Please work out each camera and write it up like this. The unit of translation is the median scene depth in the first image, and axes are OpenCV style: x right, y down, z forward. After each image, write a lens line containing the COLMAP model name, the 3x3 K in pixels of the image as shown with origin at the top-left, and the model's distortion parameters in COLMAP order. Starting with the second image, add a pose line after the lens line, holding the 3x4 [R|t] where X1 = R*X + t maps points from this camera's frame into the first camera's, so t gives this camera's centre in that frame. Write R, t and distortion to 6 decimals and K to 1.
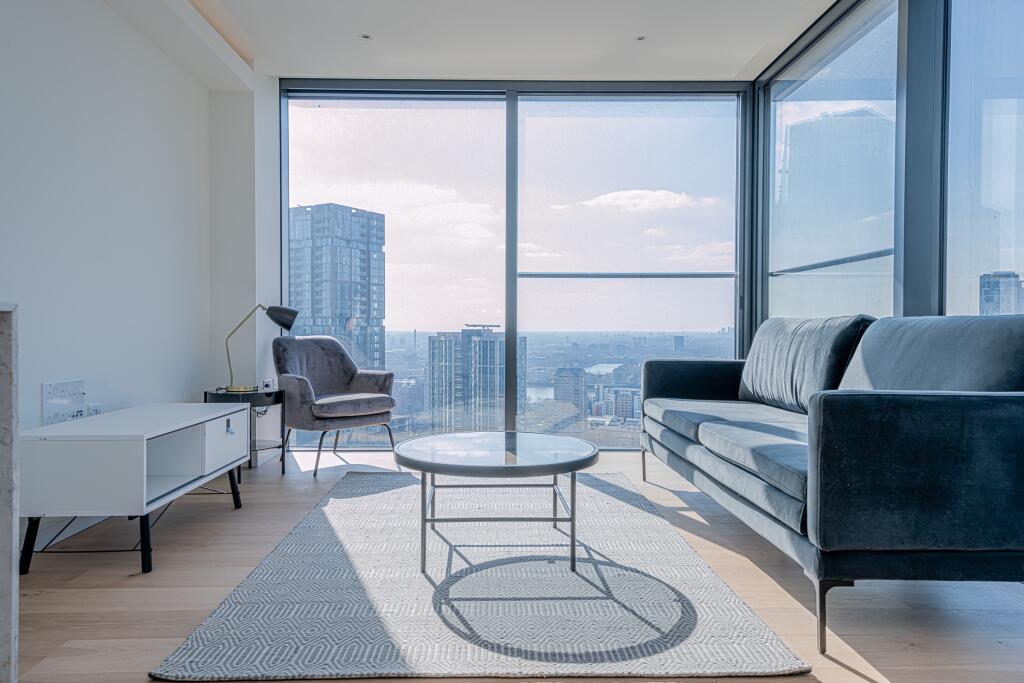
lens RADIAL K [[676.4, 0, 507.1], [0, 676.4, 345.9], [0, 0, 1]] dist [0.058564, 0.000991]
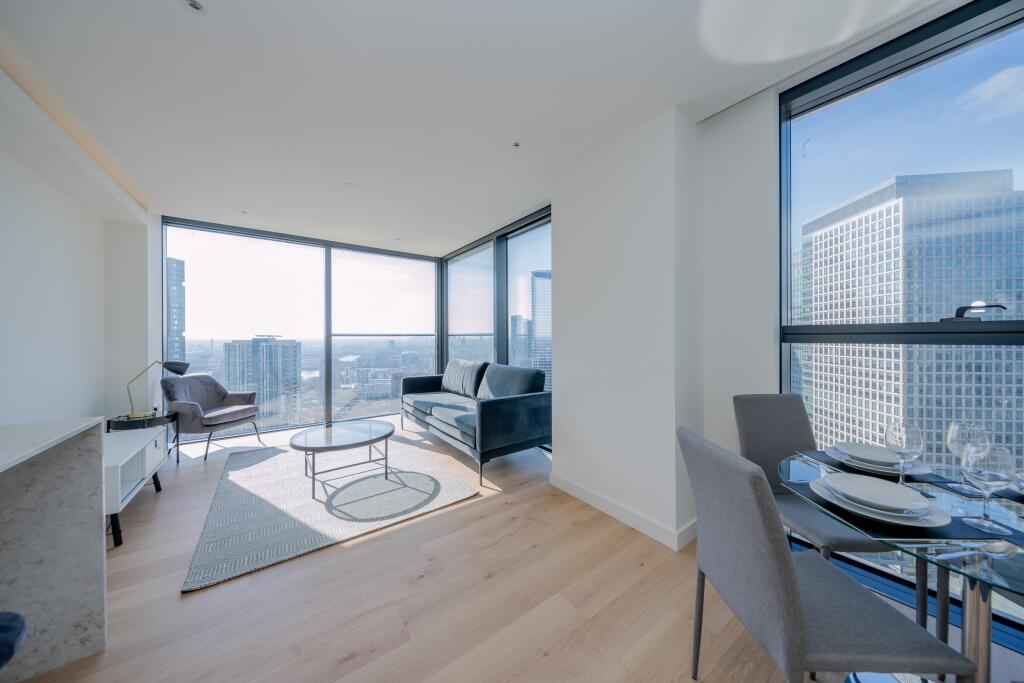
lens RADIAL K [[323.9, 0, 527.3], [0, 323.9, 340.6], [0, 0, 1]] dist [0.005938, -0.000033]
pose [[0.796743, -0.001849, 0.604315, -0.156885], [0.006252, 0.999967, -0.005183, -0.120617], [-0.604286, 0.007908, 0.796729, -0.178764]]
